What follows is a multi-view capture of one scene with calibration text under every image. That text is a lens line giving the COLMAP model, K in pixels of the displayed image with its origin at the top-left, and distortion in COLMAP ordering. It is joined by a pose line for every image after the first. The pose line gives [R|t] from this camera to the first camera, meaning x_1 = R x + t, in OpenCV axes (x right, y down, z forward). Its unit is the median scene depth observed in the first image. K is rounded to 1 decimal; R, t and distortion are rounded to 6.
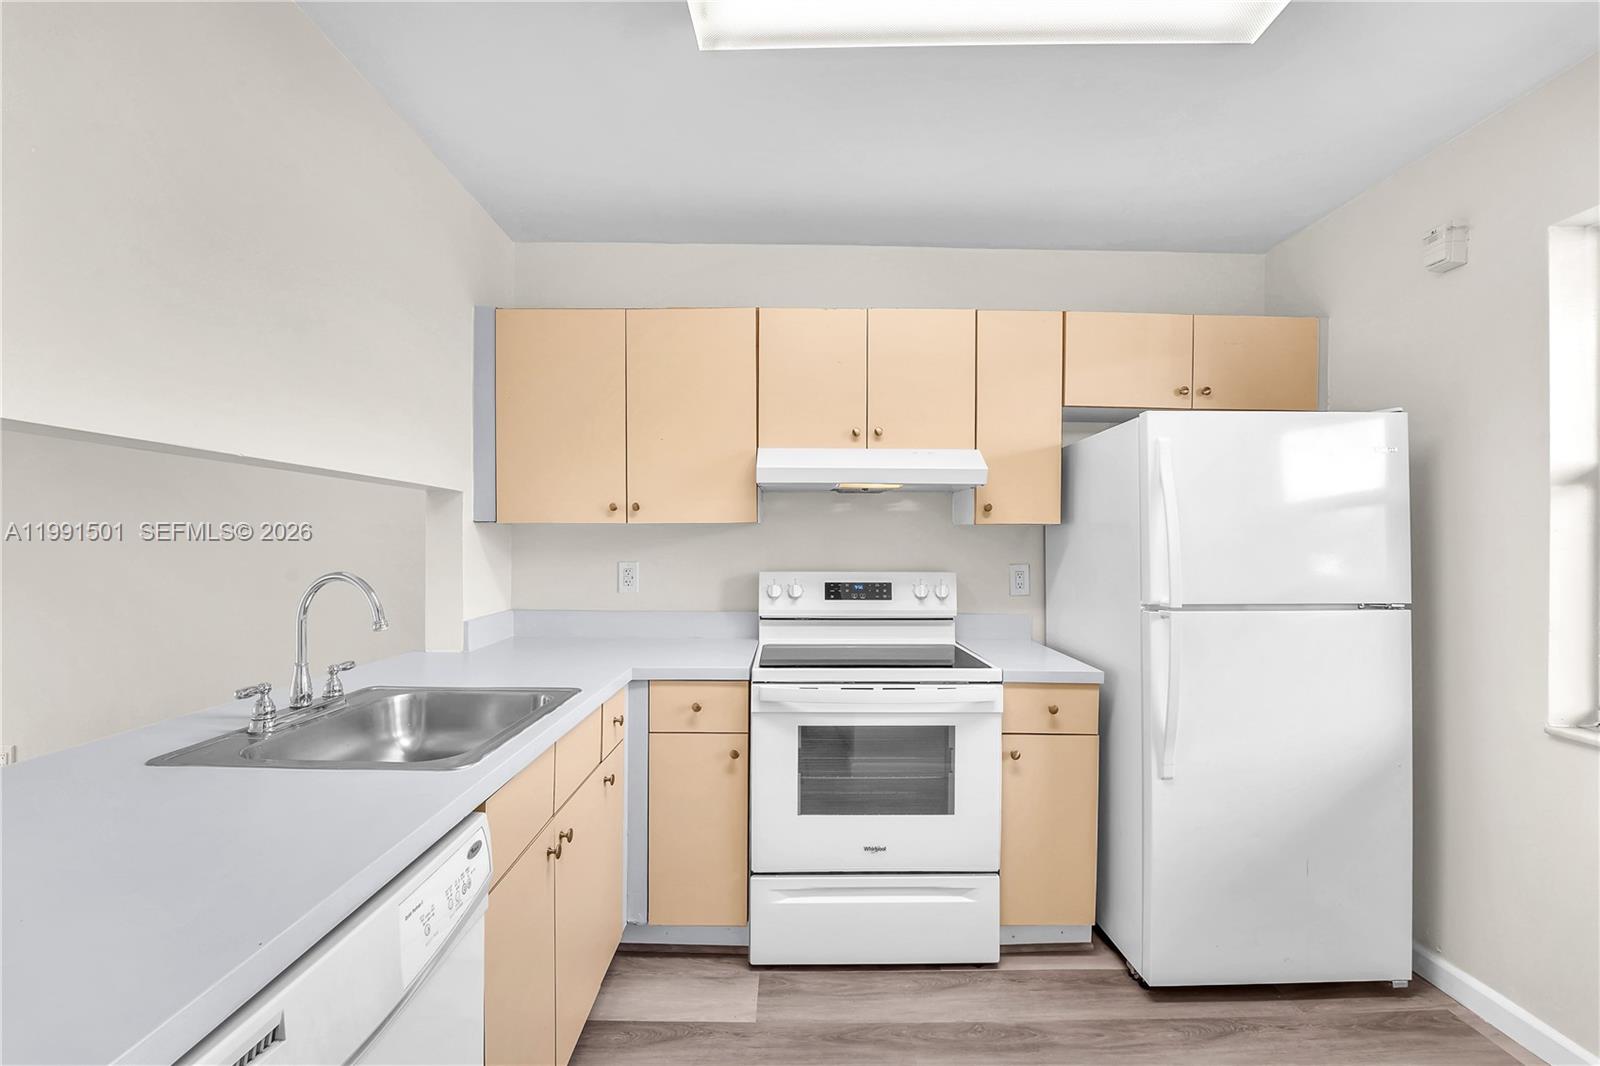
lens RADIAL K [[667.7, 0, 796.9], [0, 667.7, 532.6], [0, 0, 1]] dist [-0.011089, -0.005681]
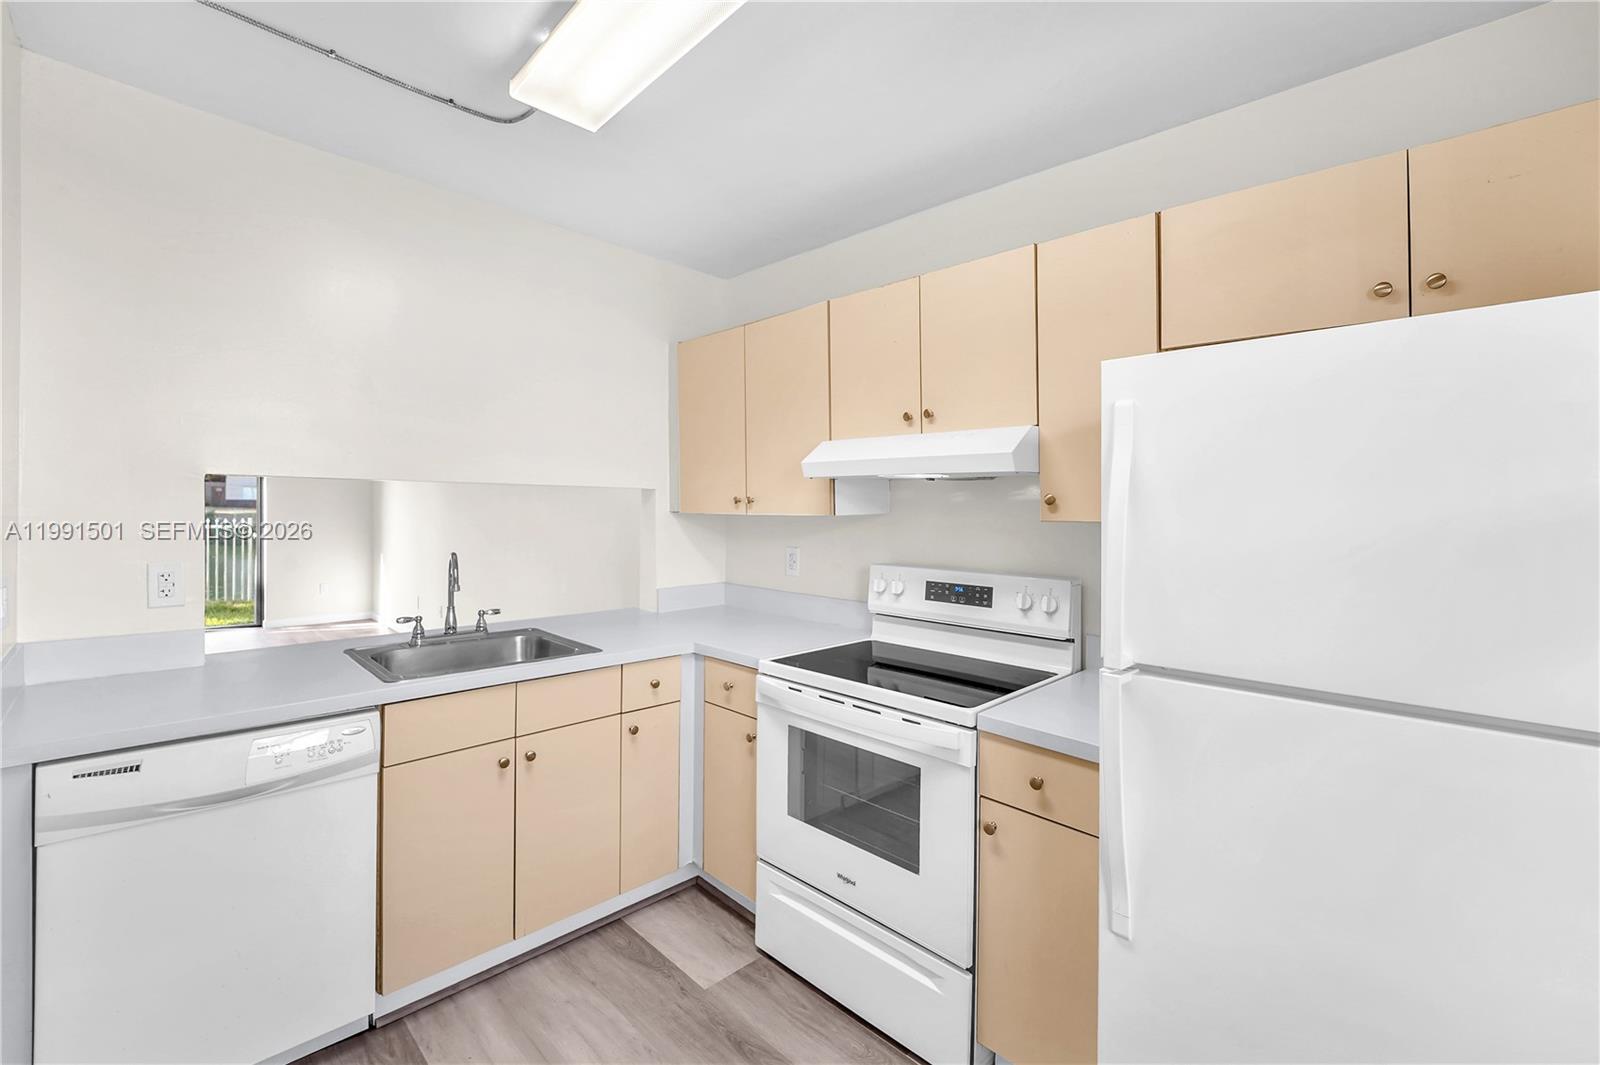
lens RADIAL K [[675.9, 0, 803.5], [0, 675.9, 489.6], [0, 0, 1]] dist [-0.015075, -0.005601]
pose [[0.710396, -0.014482, -0.703654, 0.716474], [0.002668, 0.999836, -0.017885, -0.041079], [0.703798, 0.010828, 0.710318, 0.294777]]
